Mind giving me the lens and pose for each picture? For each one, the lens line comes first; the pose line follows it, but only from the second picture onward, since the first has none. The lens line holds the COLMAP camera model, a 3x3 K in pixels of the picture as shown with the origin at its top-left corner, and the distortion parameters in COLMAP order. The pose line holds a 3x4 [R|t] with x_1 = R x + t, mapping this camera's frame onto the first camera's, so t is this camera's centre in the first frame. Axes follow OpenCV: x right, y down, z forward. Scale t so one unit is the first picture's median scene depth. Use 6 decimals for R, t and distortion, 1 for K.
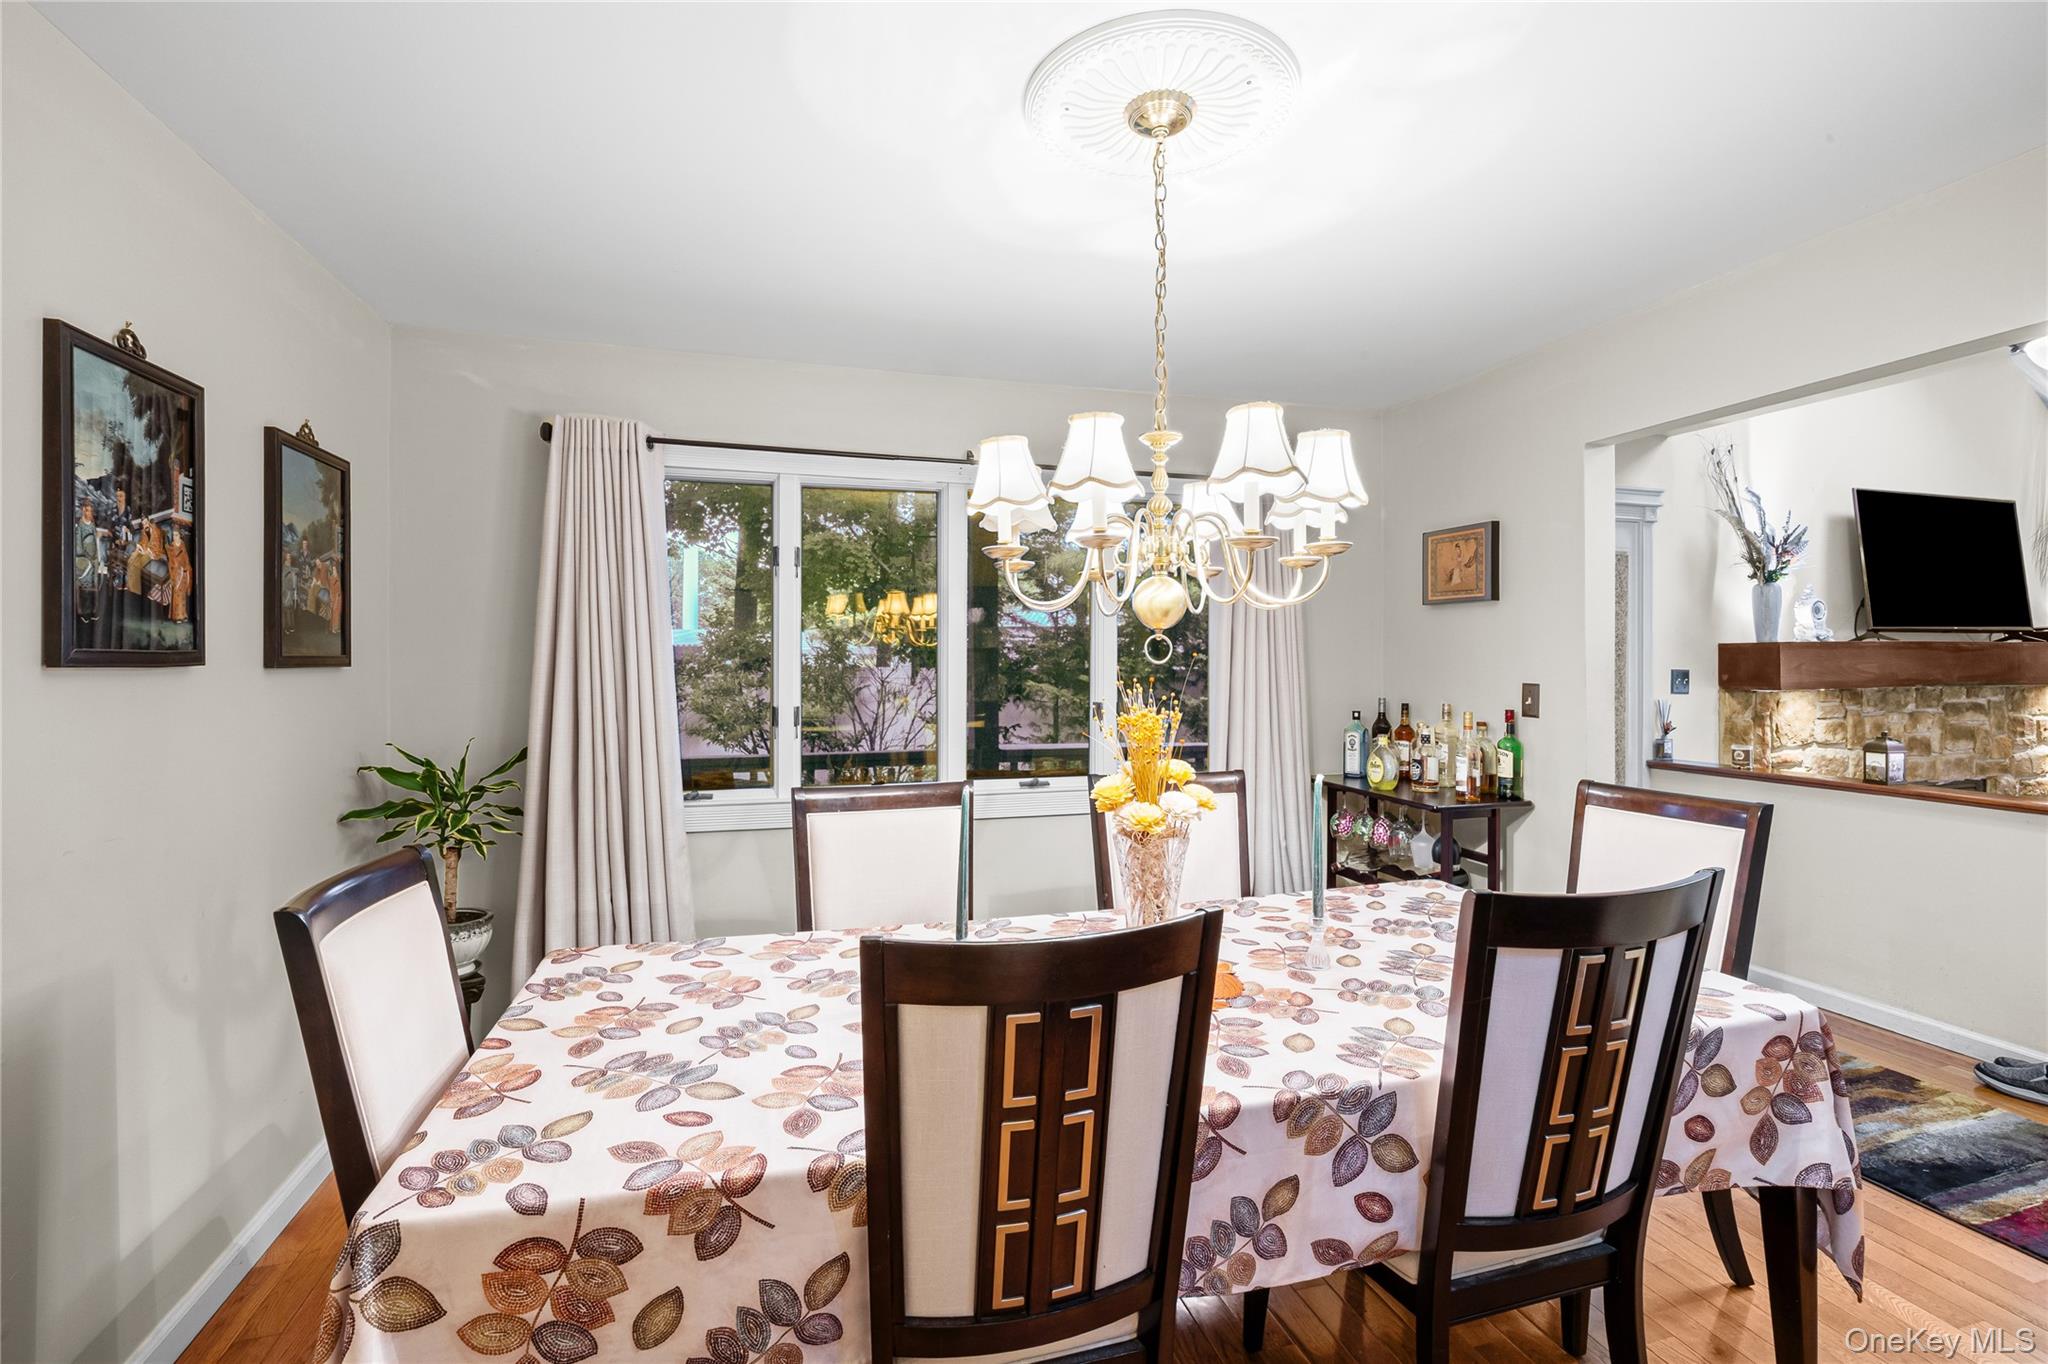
lens RADIAL K [[925.8, 0, 1028.2], [0, 925.8, 666.9], [0, 0, 1]] dist [-0.009147, -0.000135]
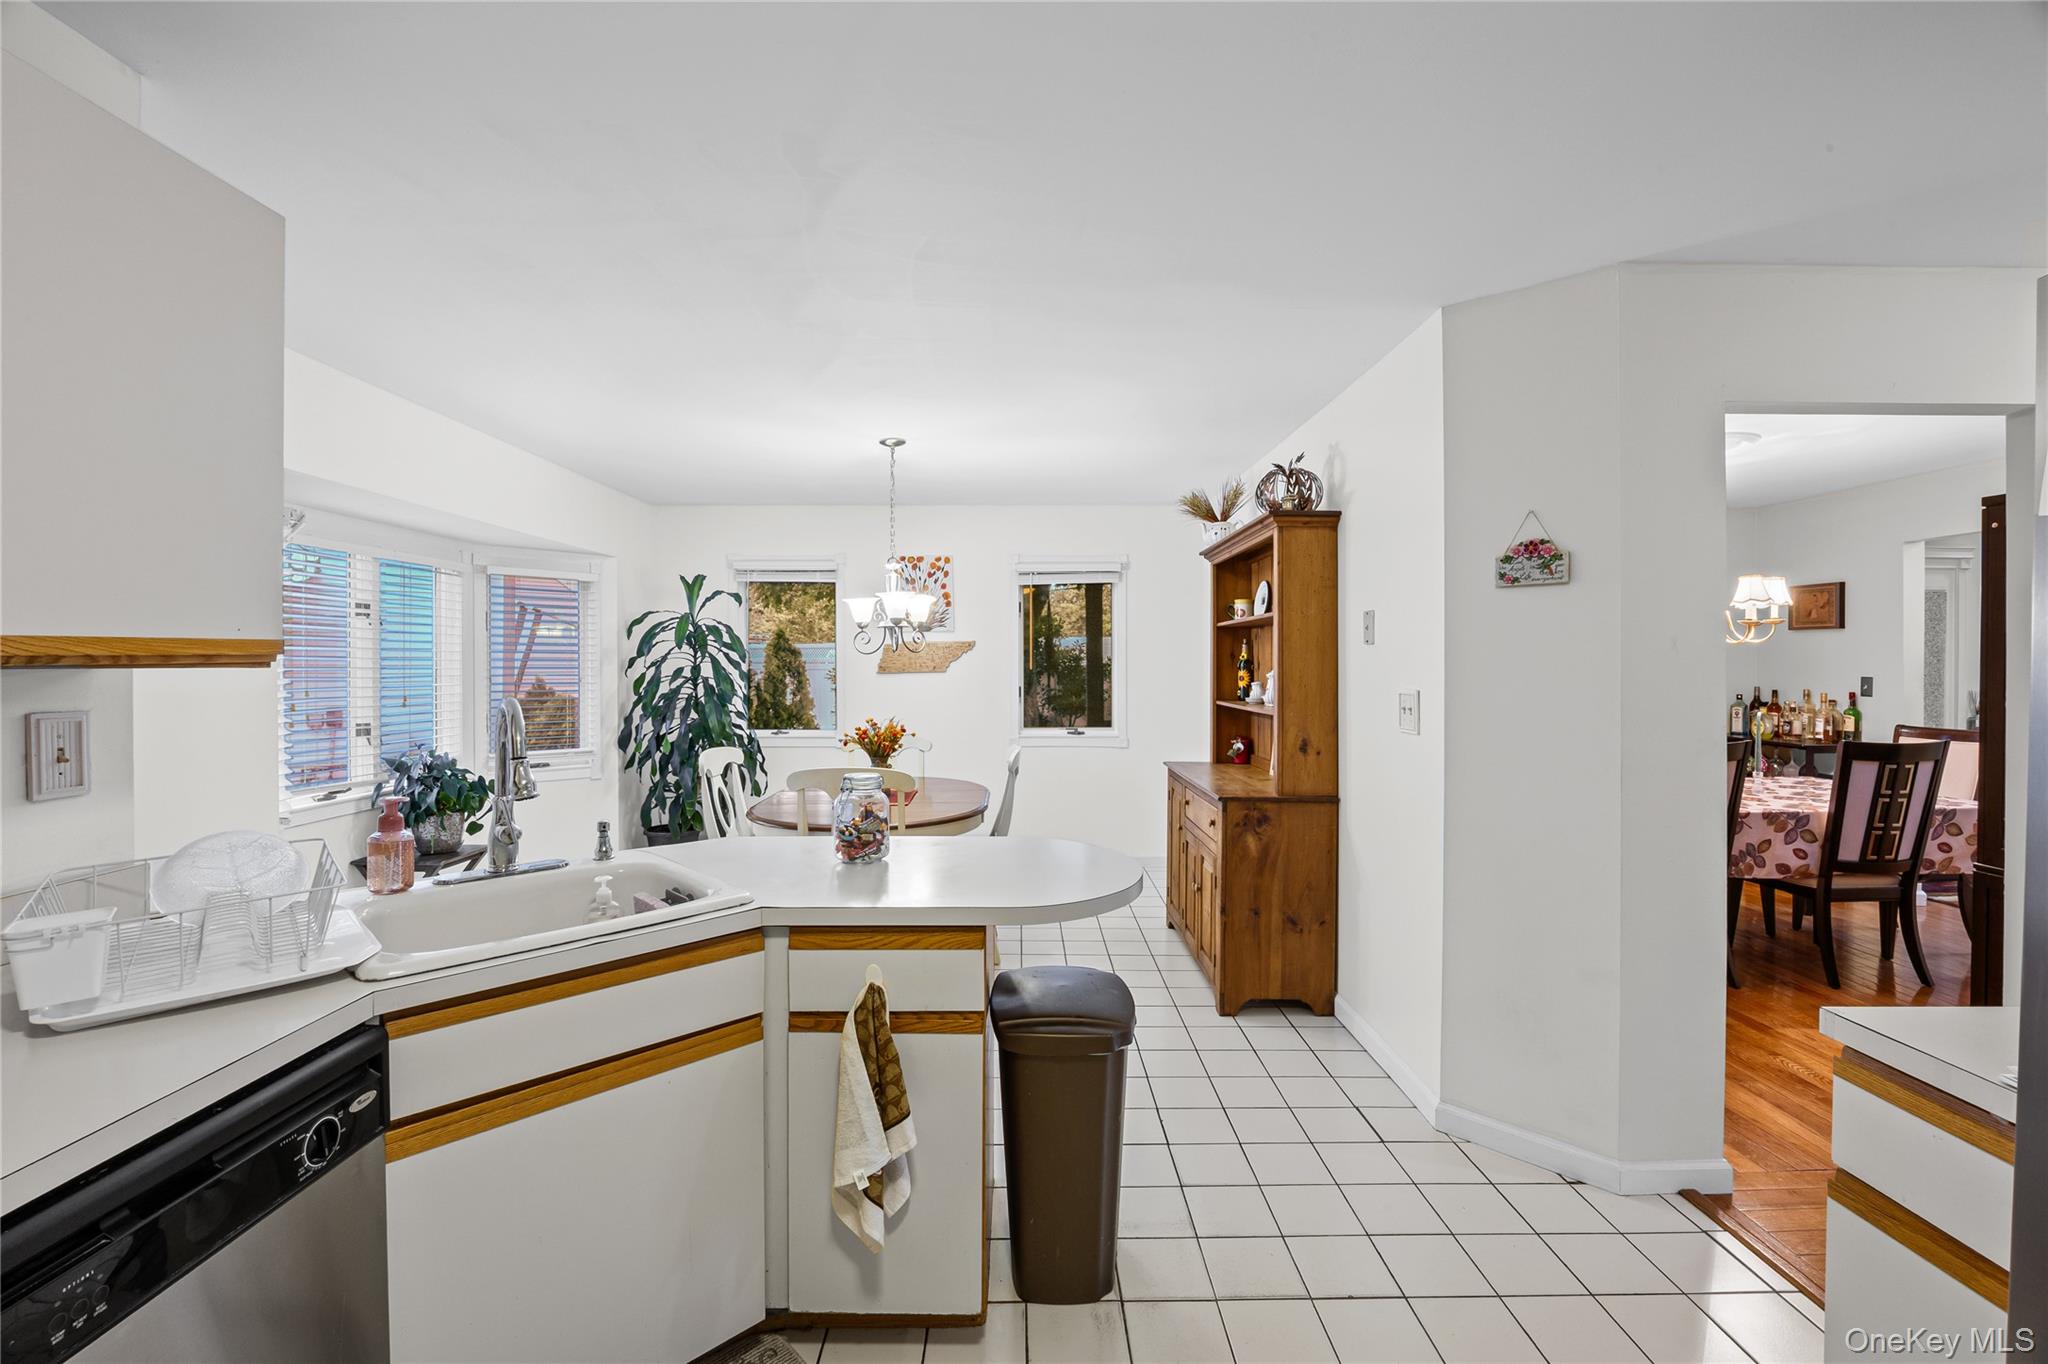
lens RADIAL K [[876.4, 0, 1055.6], [0, 876.4, 671.4], [0, 0, 1]] dist [-0.002299, -0.000152]
pose [[0.969013, 0.005604, -0.246946, -1.142227], [-0.004608, 0.999979, 0.004609, 0.013310], [0.246967, -0.003328, 0.969018, -2.099827]]
